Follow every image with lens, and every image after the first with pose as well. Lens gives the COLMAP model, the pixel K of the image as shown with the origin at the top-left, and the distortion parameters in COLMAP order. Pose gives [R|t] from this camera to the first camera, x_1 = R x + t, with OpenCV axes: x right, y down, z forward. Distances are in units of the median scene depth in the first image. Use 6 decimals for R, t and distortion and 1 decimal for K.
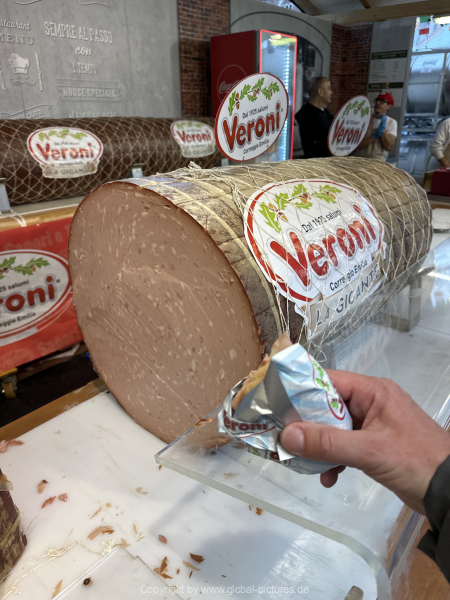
lens RADIAL K [[423.3, 0, 225.0], [0, 423.3, 300.0], [0, 0, 1]] dist [0.057602, -0.063164]
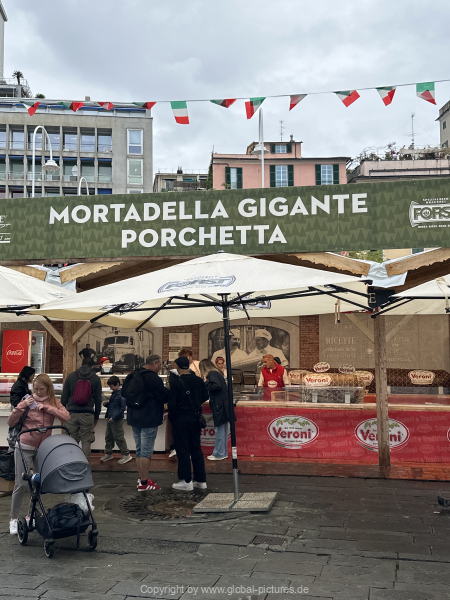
lens RADIAL K [[691.4, 0, 225.0], [0, 691.4, 300.0], [0, 0, 1]] dist [0.013850, 0.012918]
pose [[0.520188, -0.072188, -0.850996, 2.822123], [-0.351297, 0.890139, -0.290246, 0.785771], [0.778457, 0.449935, 0.437680, -1.833274]]
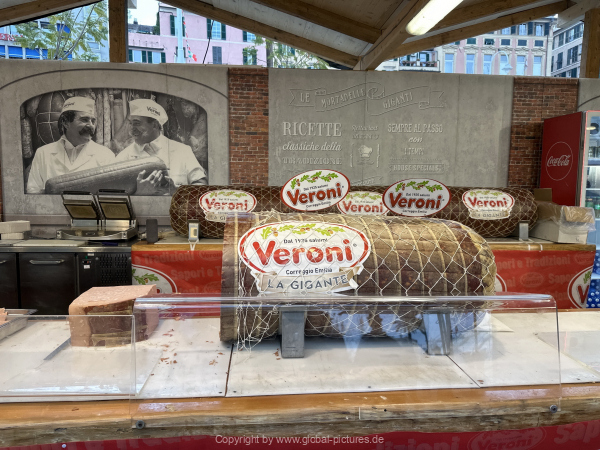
lens RADIAL K [[423.3, 0, 300.0], [0, 423.3, 225.0], [0, 0, 1]] dist [0.057602, -0.063164]
pose [[0.725506, 0.088449, -0.682508, 0.356167], [-0.288143, 0.939640, -0.184524, 0.023686], [0.624992, 0.330534, 0.707201, -0.088685]]
